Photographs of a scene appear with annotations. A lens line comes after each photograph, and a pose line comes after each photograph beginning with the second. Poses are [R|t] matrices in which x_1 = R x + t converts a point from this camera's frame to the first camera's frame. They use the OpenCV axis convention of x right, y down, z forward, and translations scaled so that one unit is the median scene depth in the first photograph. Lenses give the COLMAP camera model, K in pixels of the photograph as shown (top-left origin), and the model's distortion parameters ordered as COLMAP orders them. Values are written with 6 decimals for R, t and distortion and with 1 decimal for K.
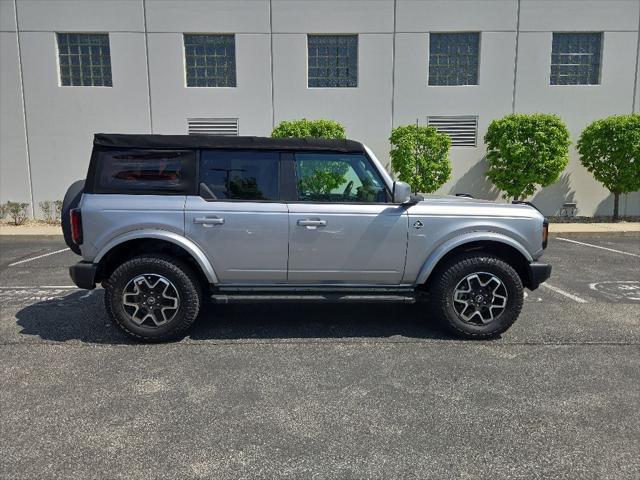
lens RADIAL K [[425.7, 0, 335.4], [0, 425.7, 237.5], [0, 0, 1]] dist [0.025721, -0.002788]
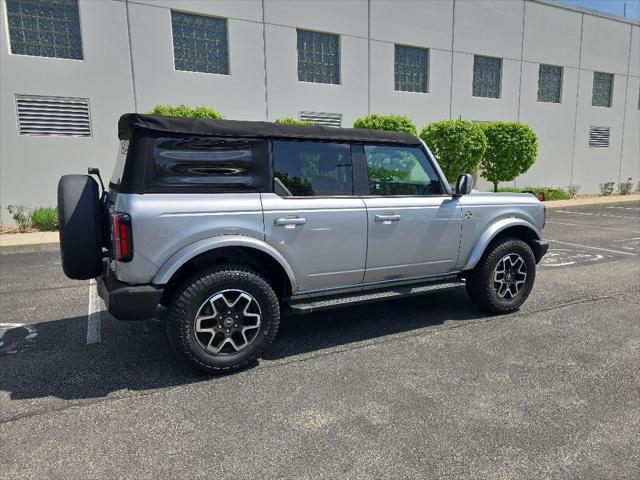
lens RADIAL K [[425.7, 0, 335.4], [0, 425.7, 237.5], [0, 0, 1]] dist [0.025721, -0.002788]
pose [[0.905659, -0.069548, 0.418264, -0.570927], [0.064854, 0.997570, 0.025447, -0.021427], [-0.419018, 0.004080, 0.907969, 0.169869]]
